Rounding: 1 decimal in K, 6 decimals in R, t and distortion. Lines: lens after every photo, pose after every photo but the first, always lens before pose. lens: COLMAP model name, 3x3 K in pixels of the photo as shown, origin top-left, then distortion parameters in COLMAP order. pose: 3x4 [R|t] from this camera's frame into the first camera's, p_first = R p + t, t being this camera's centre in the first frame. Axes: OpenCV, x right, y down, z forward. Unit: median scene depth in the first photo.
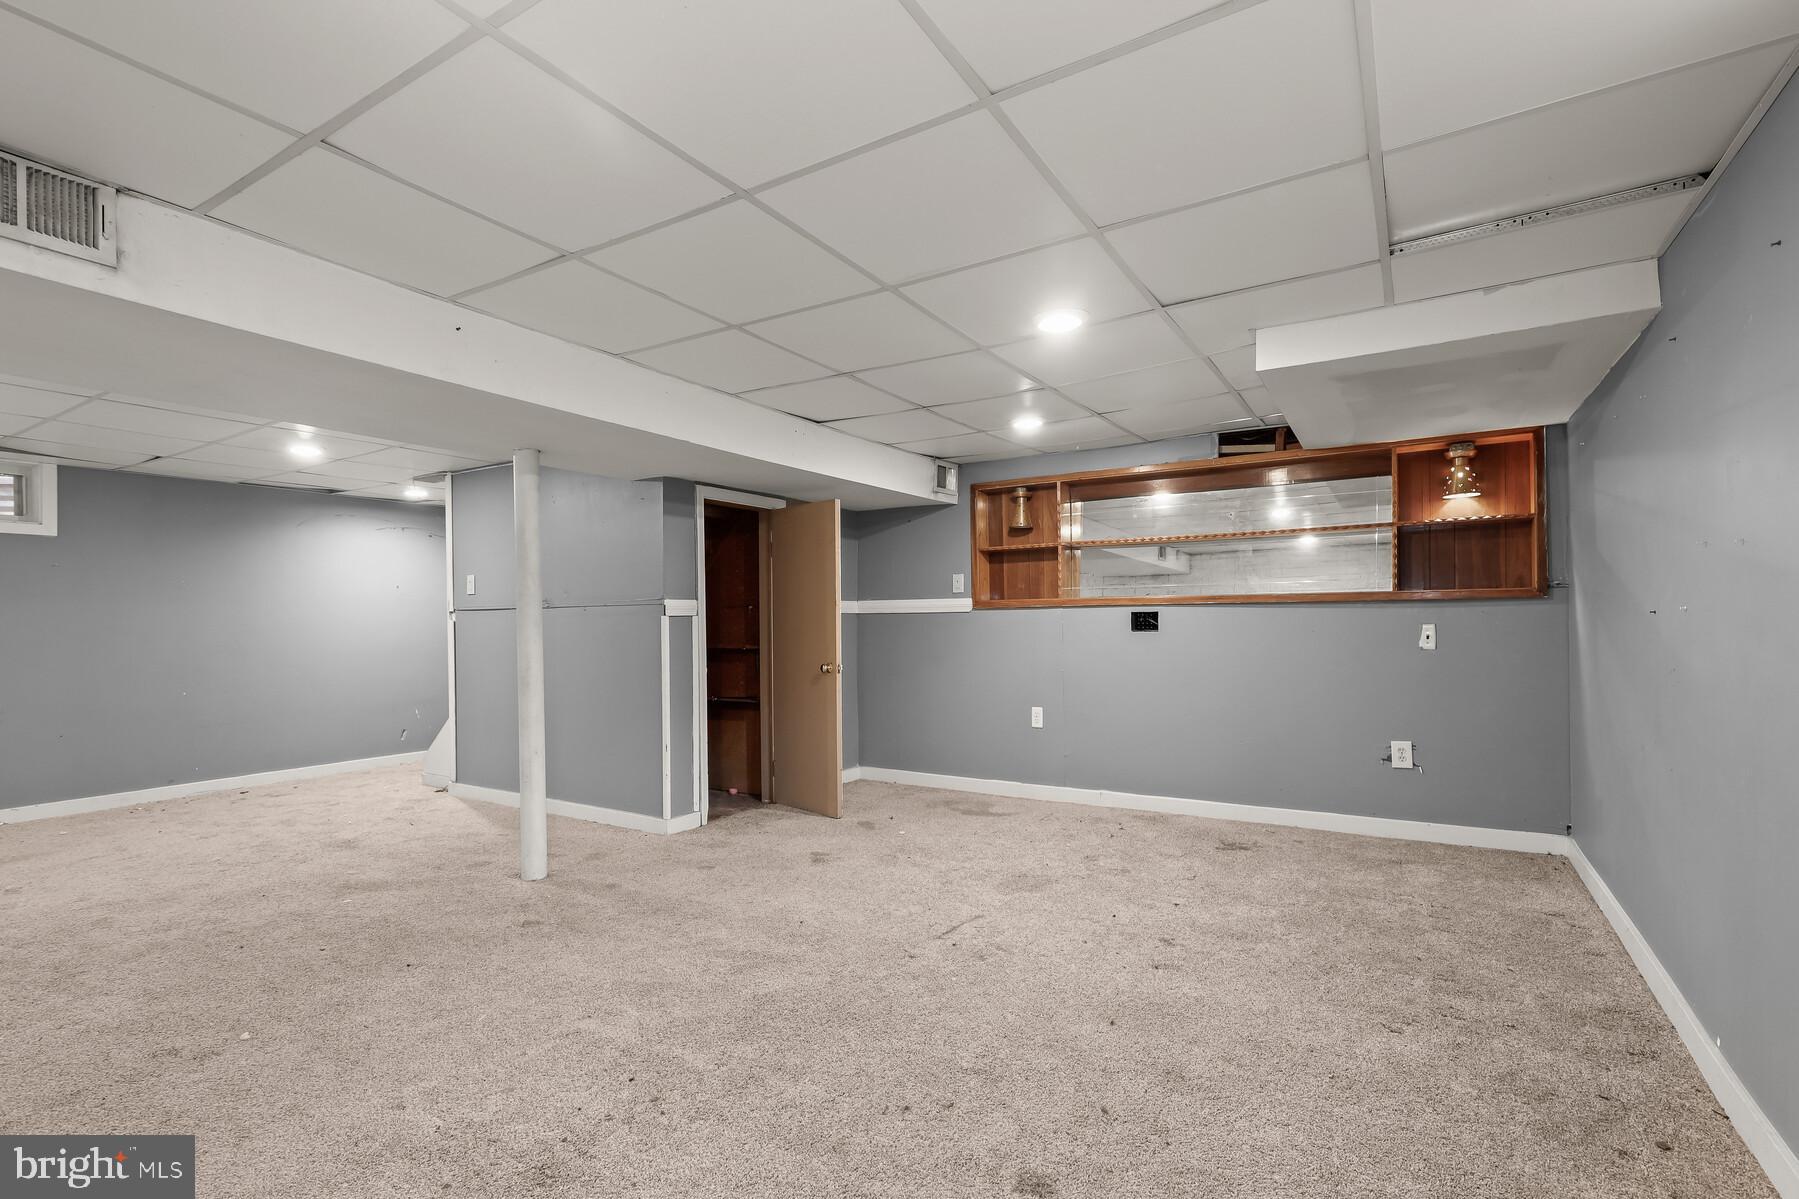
lens RADIAL K [[820.2, 0, 906.4], [0, 820.2, 621.5], [0, 0, 1]] dist [-0.000547, 0.000433]
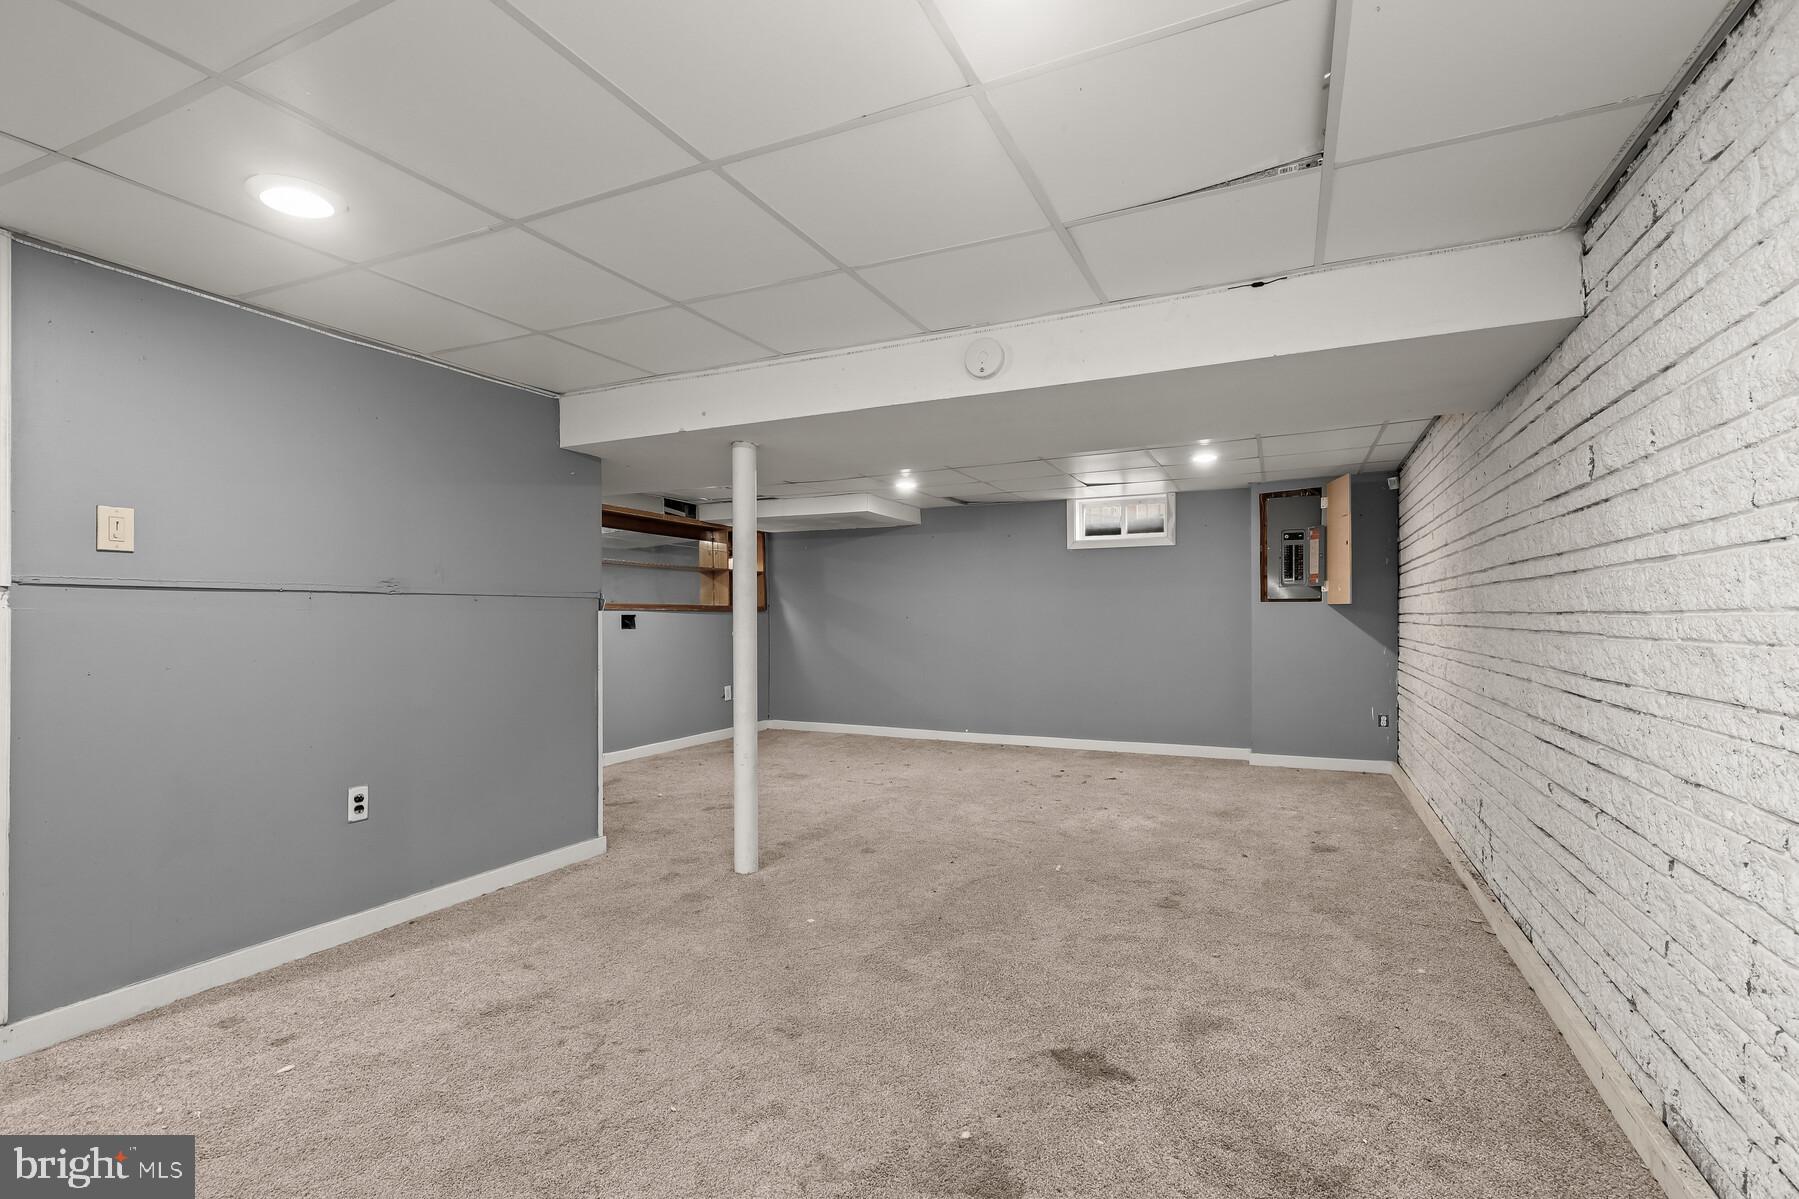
lens RADIAL K [[820.2, 0, 908.3], [0, 820.2, 609.8], [0, 0, 1]] dist [-0.000547, 0.000433]
pose [[-0.122899, 0.021932, 0.992177, -1.108354], [0.012823, 0.999707, -0.020510, 0.014101], [-0.992336, 0.010202, -0.123144, 0.698416]]
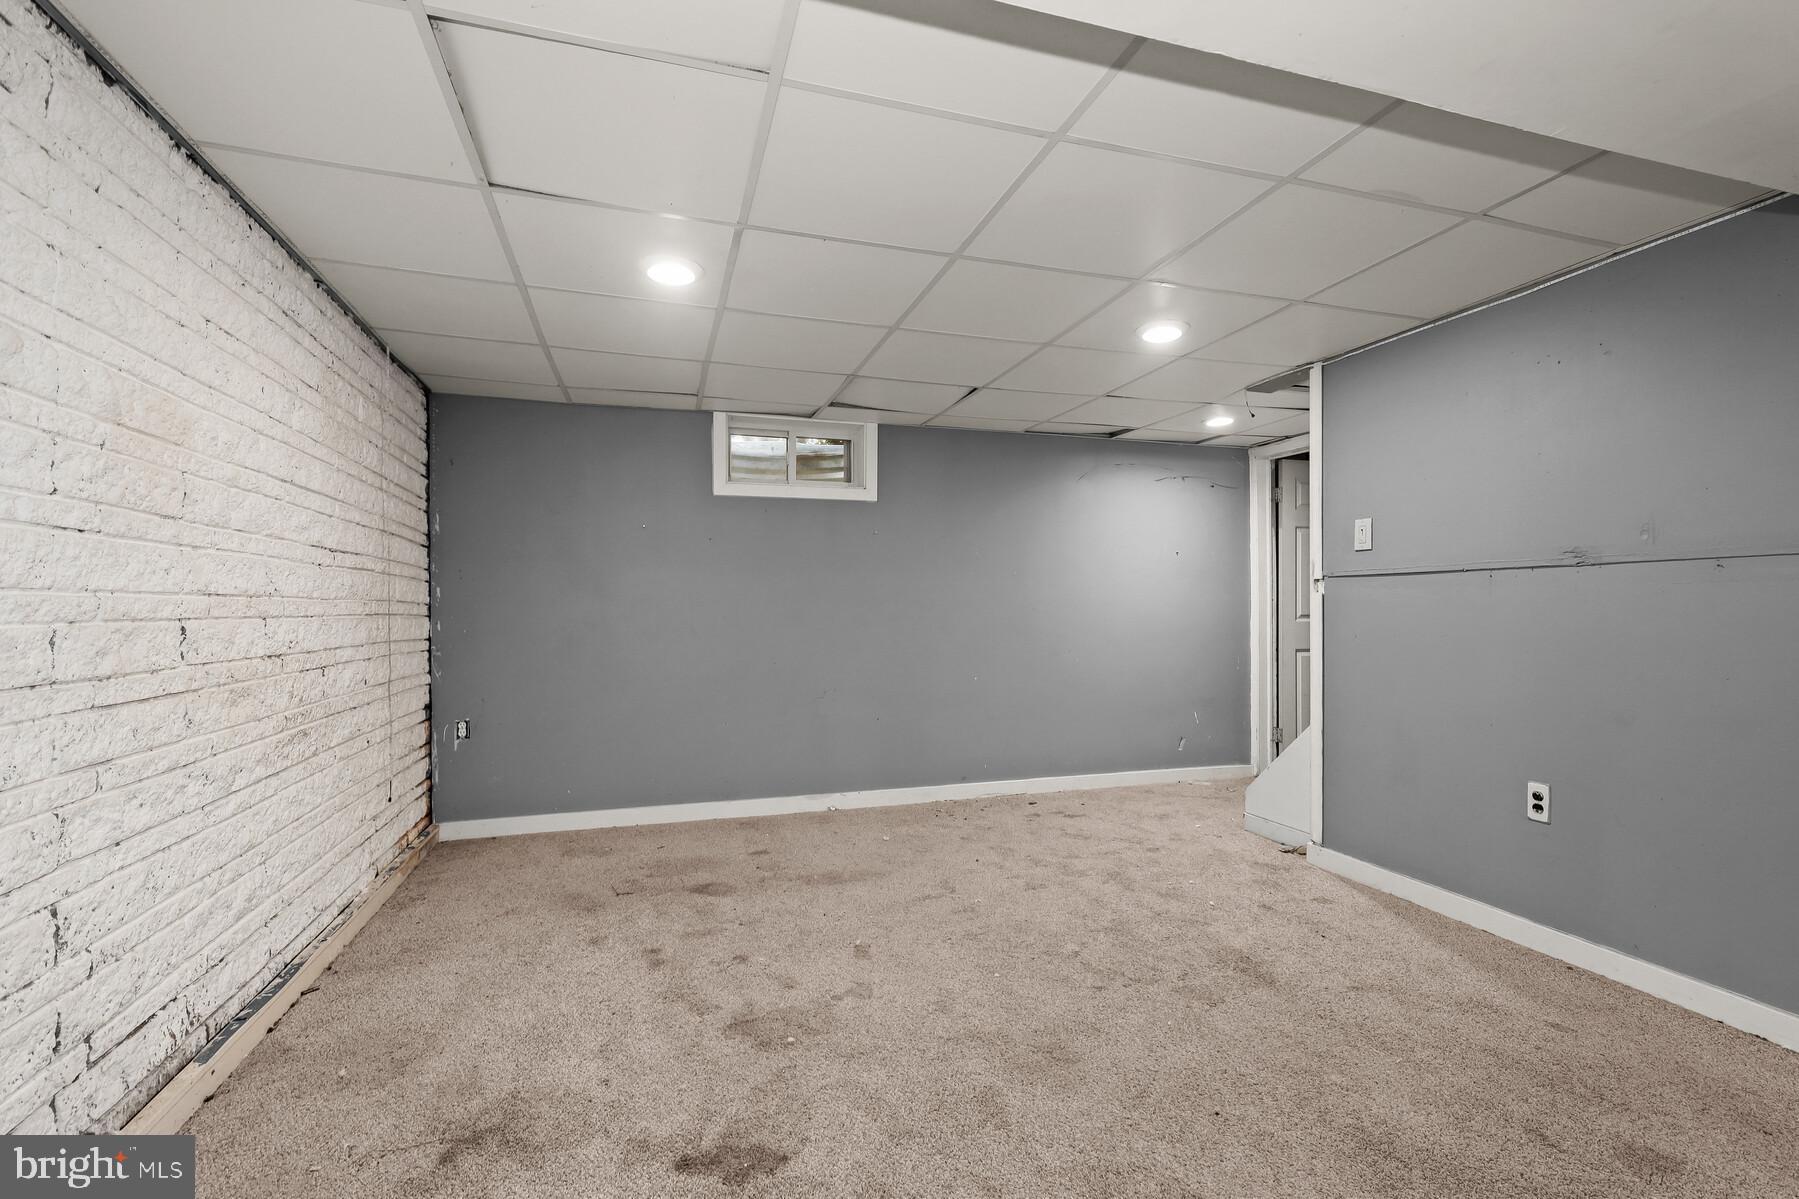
lens RADIAL K [[820.2, 0, 910.1], [0, 820.2, 600.5], [0, 0, 1]] dist [-0.000547, 0.000433]
pose [[0.757181, 0.004266, -0.653191, -0.437870], [-0.010349, 0.999932, -0.005465, 0.013172], [0.653123, 0.010898, 0.757174, 0.354397]]
